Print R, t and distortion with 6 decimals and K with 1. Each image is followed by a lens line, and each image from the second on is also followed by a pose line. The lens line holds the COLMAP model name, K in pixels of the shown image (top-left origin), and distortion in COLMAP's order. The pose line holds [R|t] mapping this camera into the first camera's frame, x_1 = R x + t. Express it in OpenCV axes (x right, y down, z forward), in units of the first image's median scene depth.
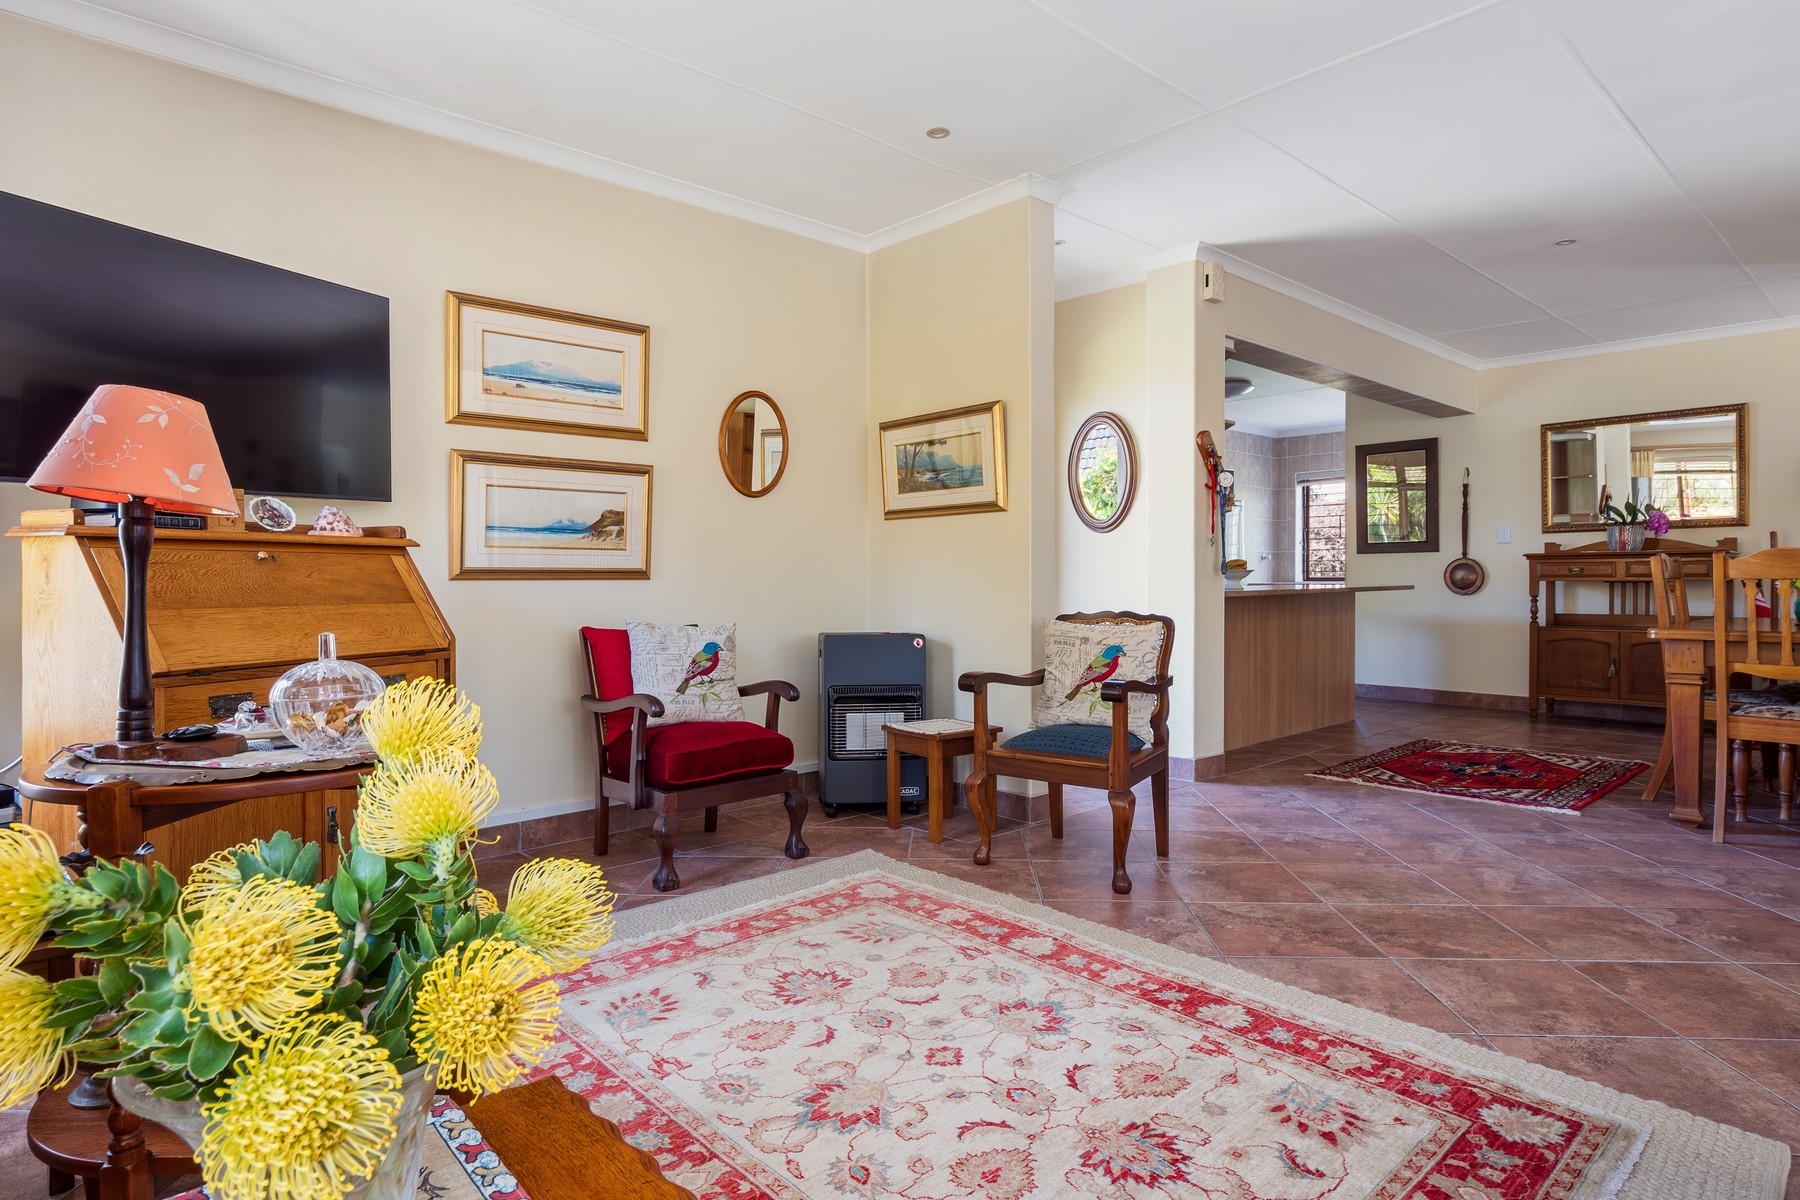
lens RADIAL K [[994.2, 0, 891.4], [0, 994.2, 589.0], [0, 0, 1]] dist [-0.001238, -0.002130]
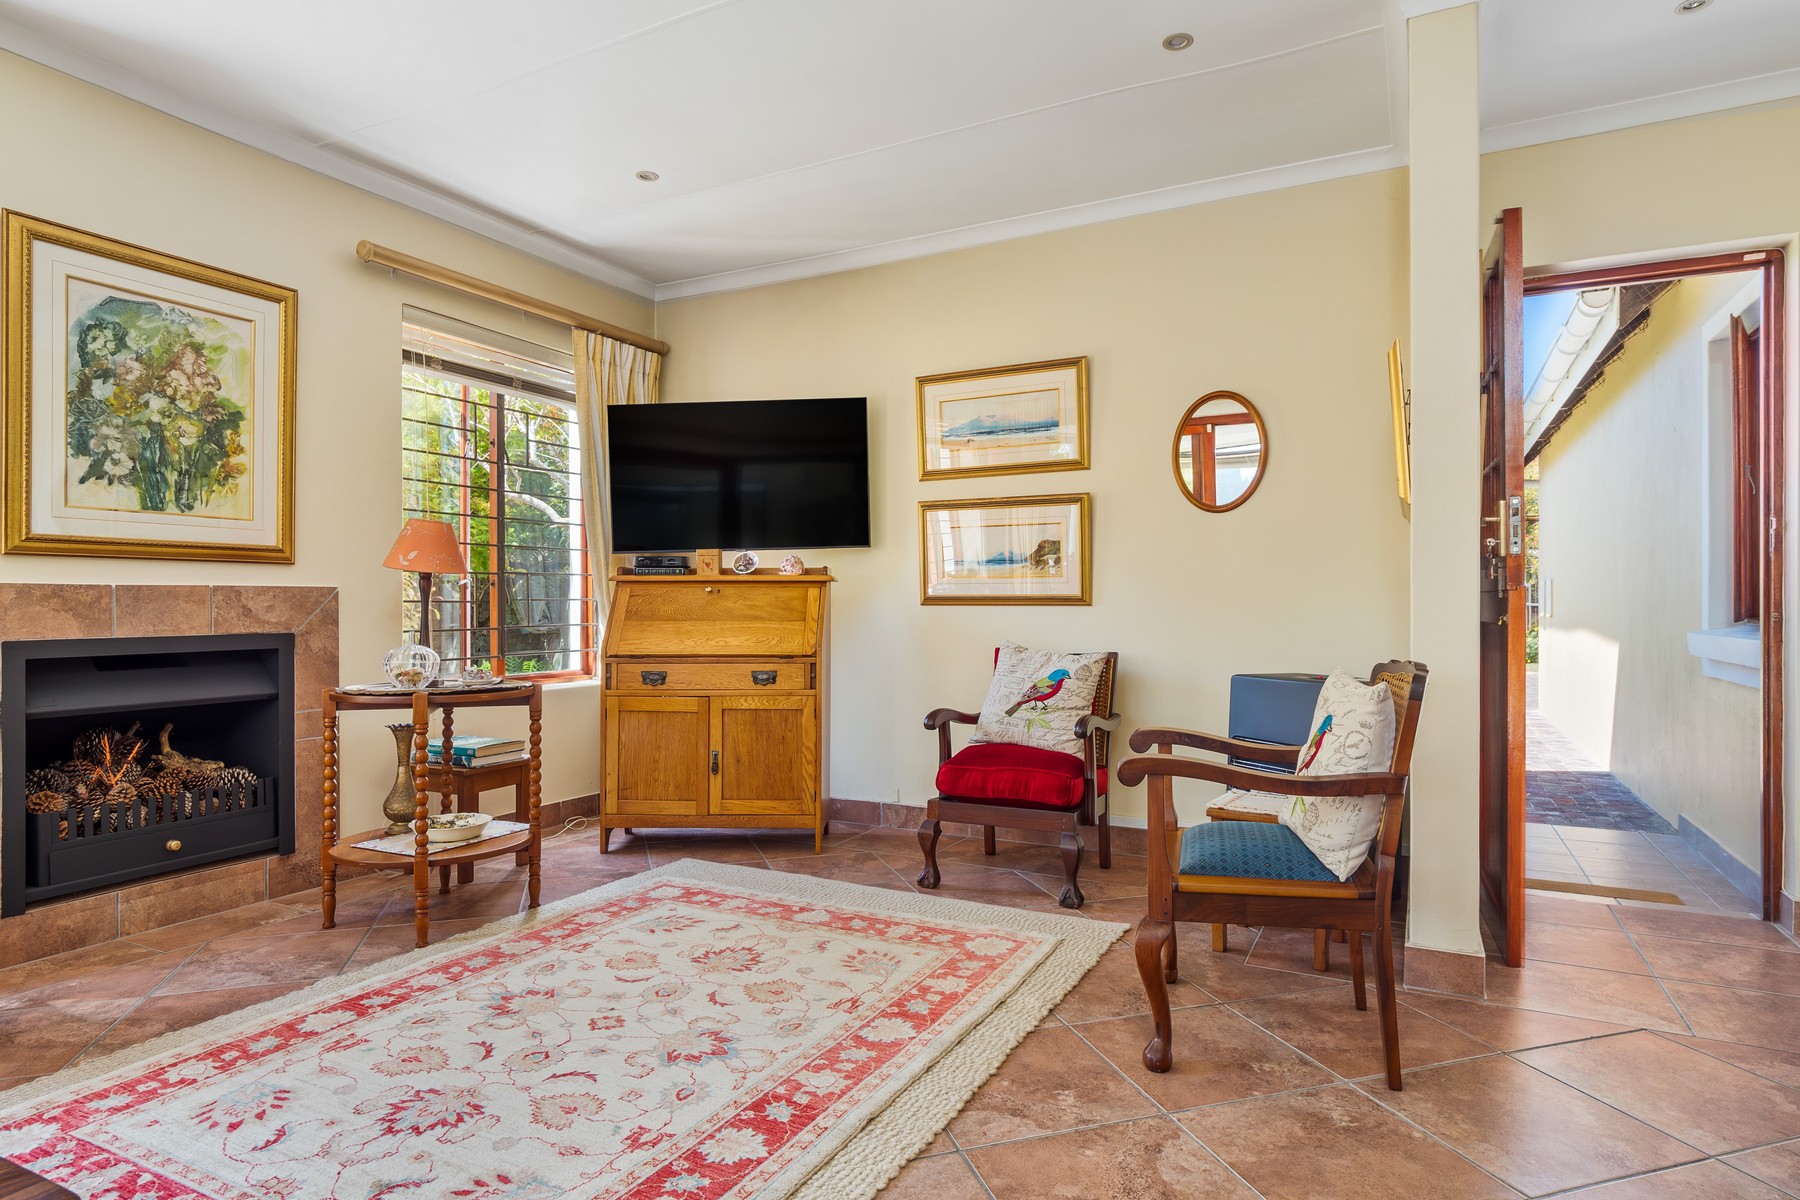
lens RADIAL K [[994.2, 0, 896.8], [0, 994.2, 600.9], [0, 0, 1]] dist [-0.001238, -0.002130]
pose [[0.343110, -0.000124, -0.939295, 1.089771], [-0.011646, 0.999923, -0.004386, -0.012701], [0.939223, 0.012444, 0.343082, 0.802167]]
